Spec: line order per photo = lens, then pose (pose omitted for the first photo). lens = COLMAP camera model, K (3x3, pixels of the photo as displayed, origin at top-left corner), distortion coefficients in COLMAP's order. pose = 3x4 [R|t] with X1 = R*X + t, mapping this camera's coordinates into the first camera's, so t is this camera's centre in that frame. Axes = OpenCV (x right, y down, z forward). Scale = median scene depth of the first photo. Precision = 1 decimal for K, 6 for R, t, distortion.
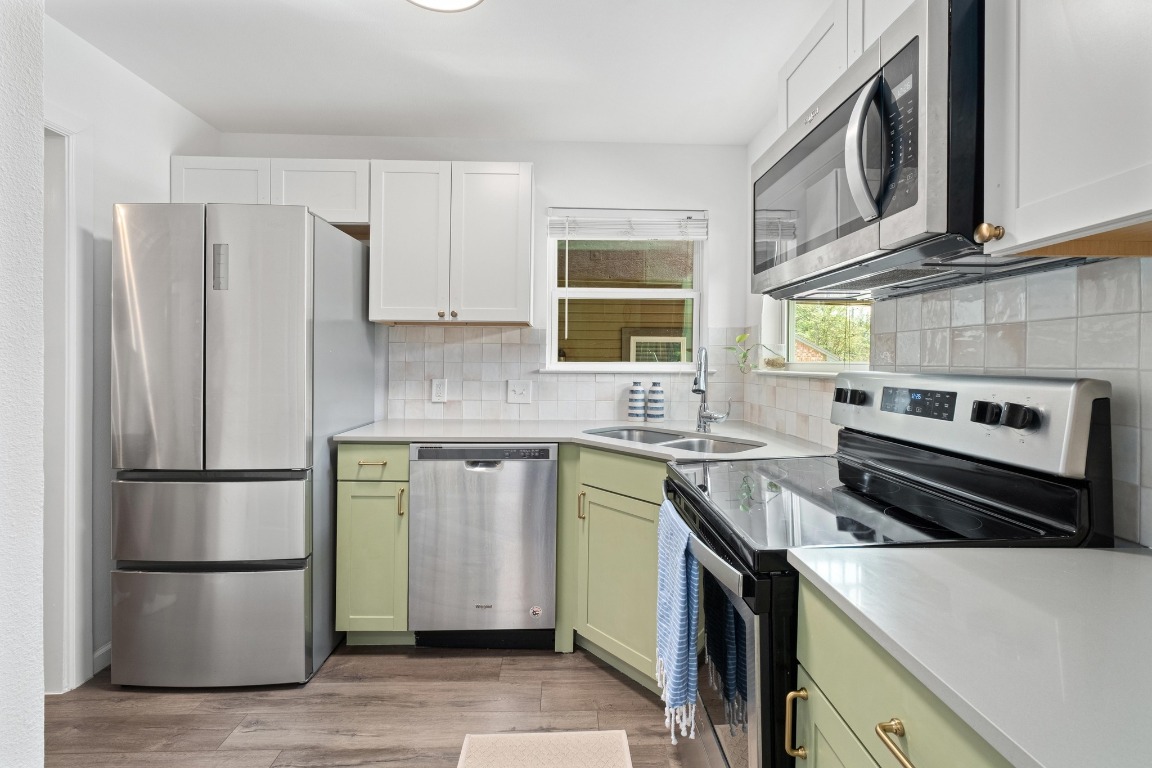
lens RADIAL K [[492.7, 0, 578.3], [0, 492.7, 359.5], [0, 0, 1]] dist [-0.013038, 0.000080]
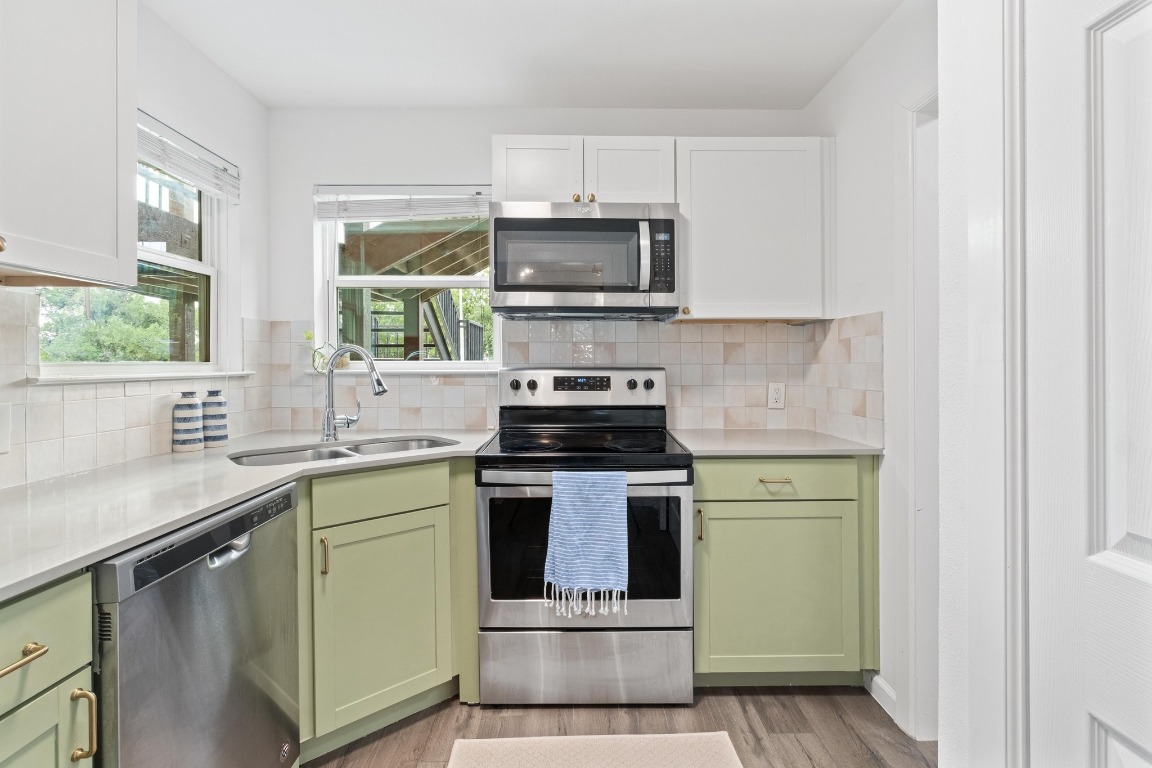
lens RADIAL K [[528.5, 0, 575.0], [0, 528.5, 362.7], [0, 0, 1]] dist [-0.000168, 0.000098]
pose [[0.021980, -0.002846, 0.999754, -0.593661], [-0.003252, 0.999990, 0.002918, 0.002528], [-0.999753, -0.003315, 0.021970, 0.467690]]
